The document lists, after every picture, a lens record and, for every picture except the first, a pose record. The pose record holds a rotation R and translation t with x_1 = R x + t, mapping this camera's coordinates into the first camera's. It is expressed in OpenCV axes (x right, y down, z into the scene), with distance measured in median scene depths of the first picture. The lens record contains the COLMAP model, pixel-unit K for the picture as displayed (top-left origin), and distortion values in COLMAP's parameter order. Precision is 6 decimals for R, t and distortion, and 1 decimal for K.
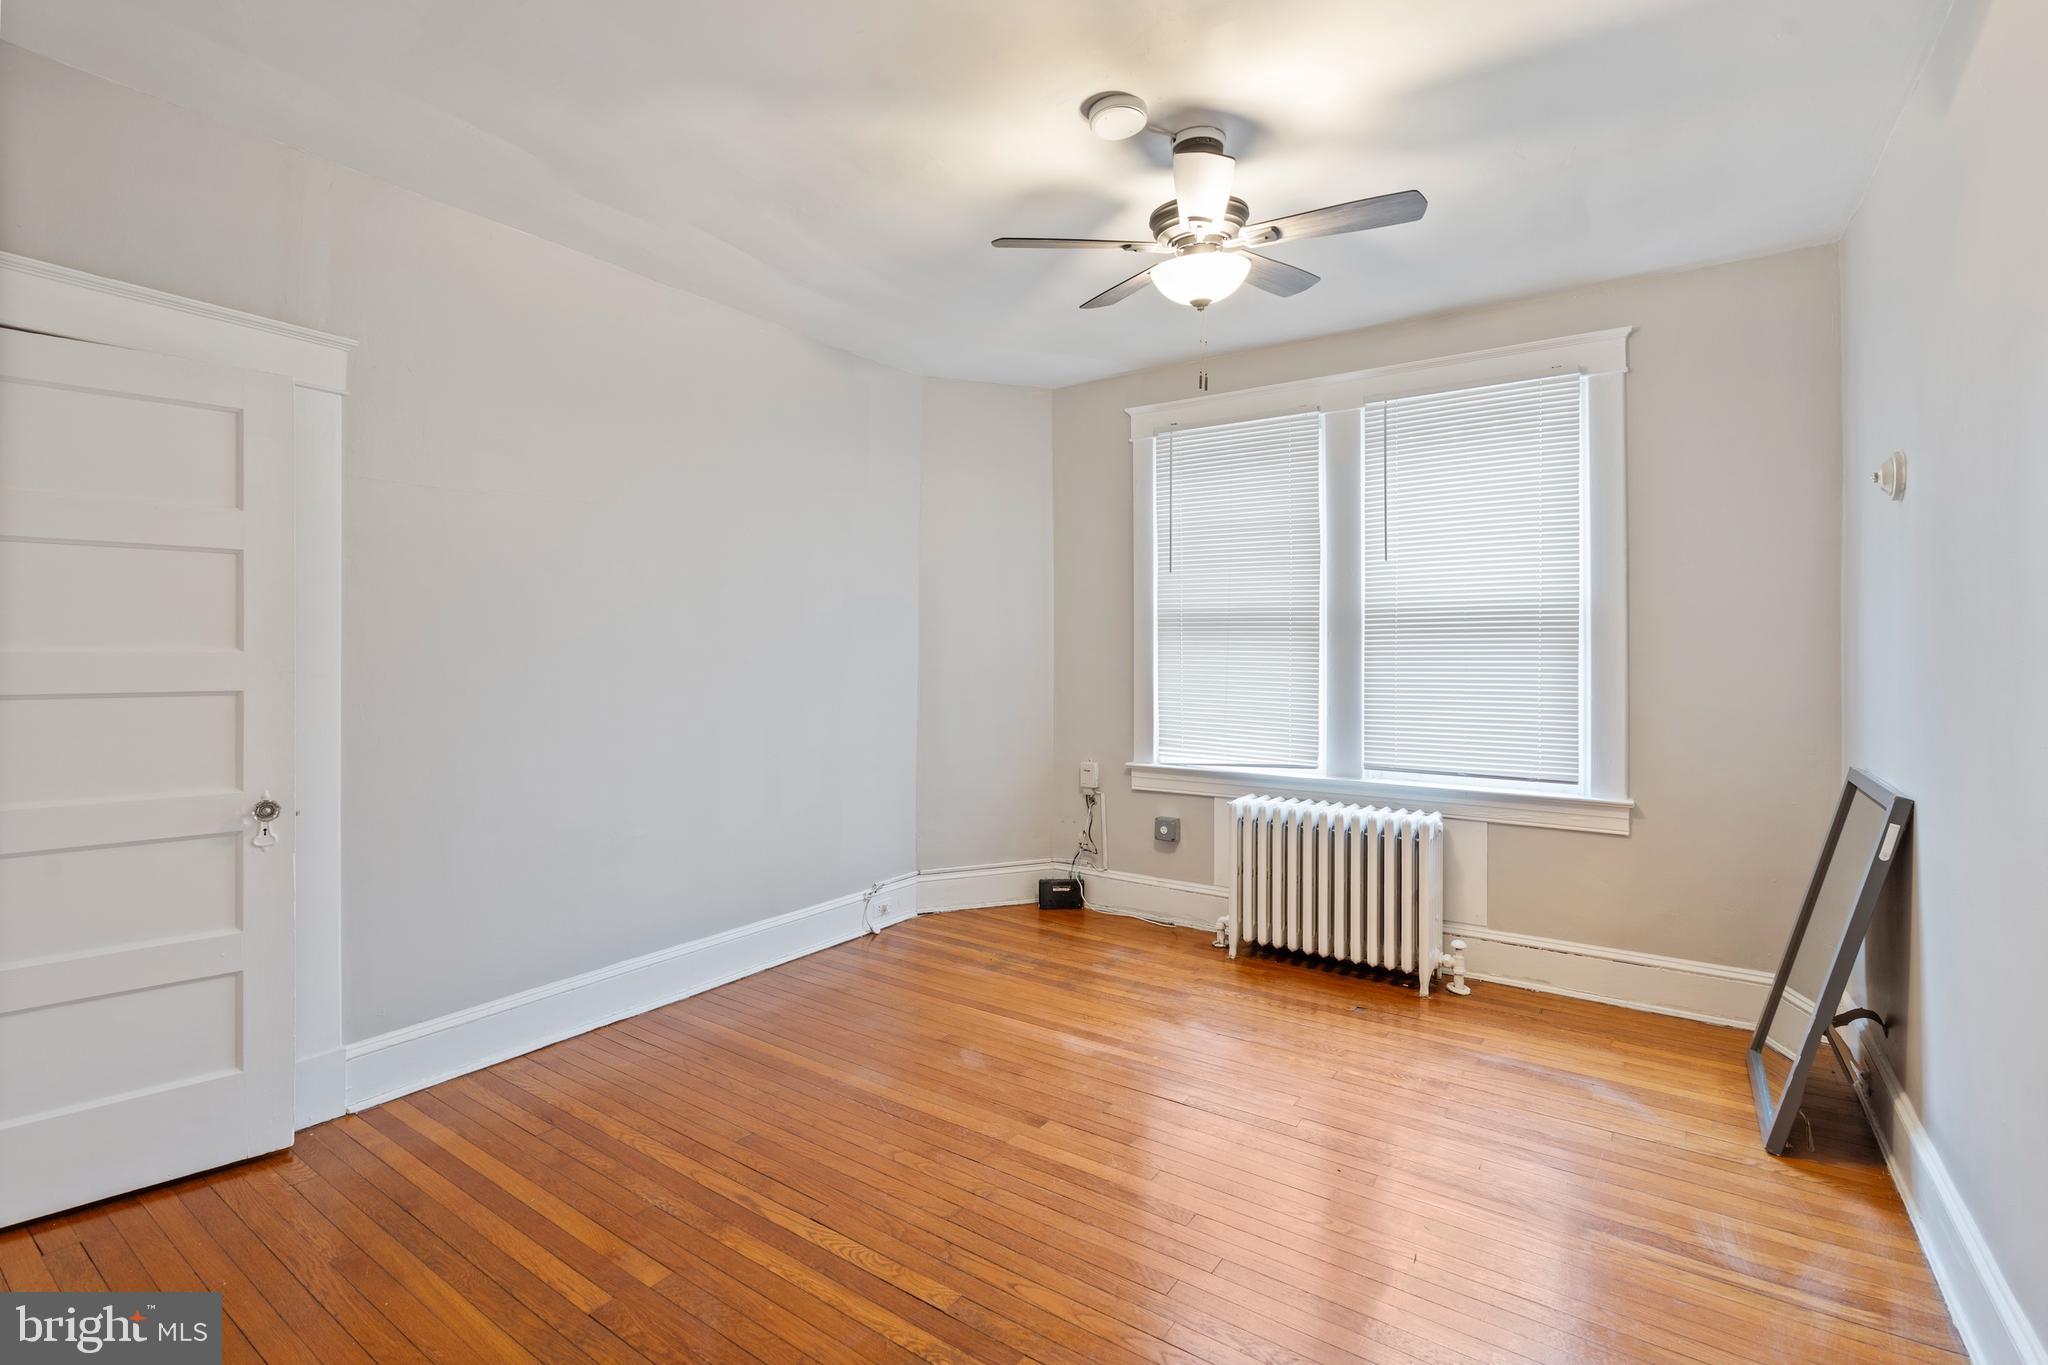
lens RADIAL K [[929.4, 0, 1017.9], [0, 929.4, 667.4], [0, 0, 1]] dist [-0.006972, 0.003995]
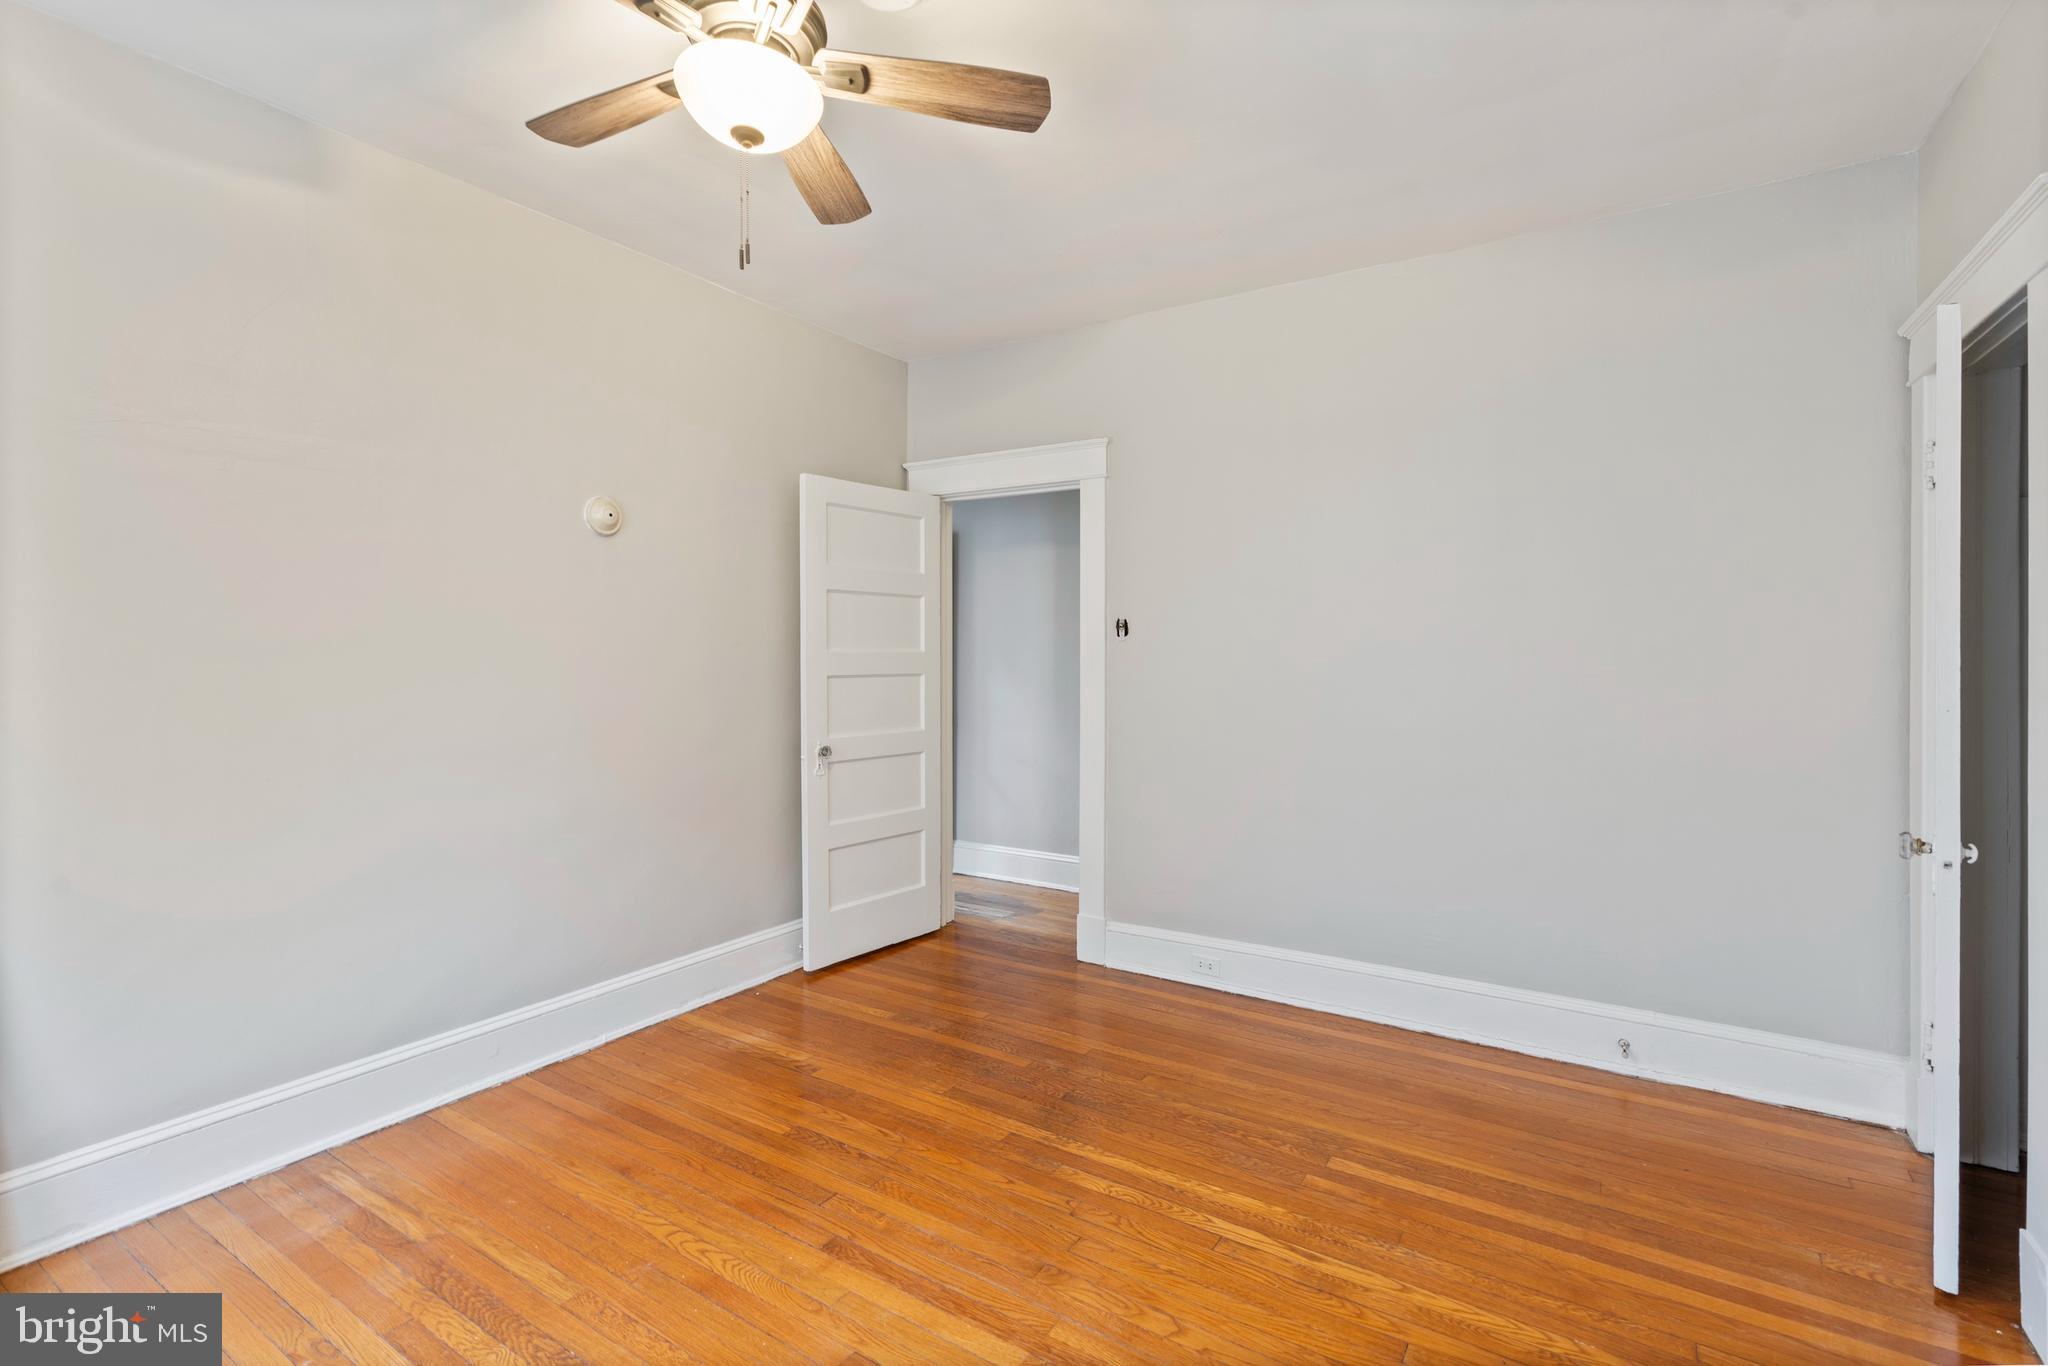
lens RADIAL K [[929.4, 0, 1024.7], [0, 929.4, 668.1], [0, 0, 1]] dist [-0.006972, 0.003995]
pose [[-0.998930, -0.001502, -0.046214, 0.029533], [-0.003087, 0.999409, 0.034250, -0.034968], [0.046135, 0.034356, -0.998344, 2.014426]]
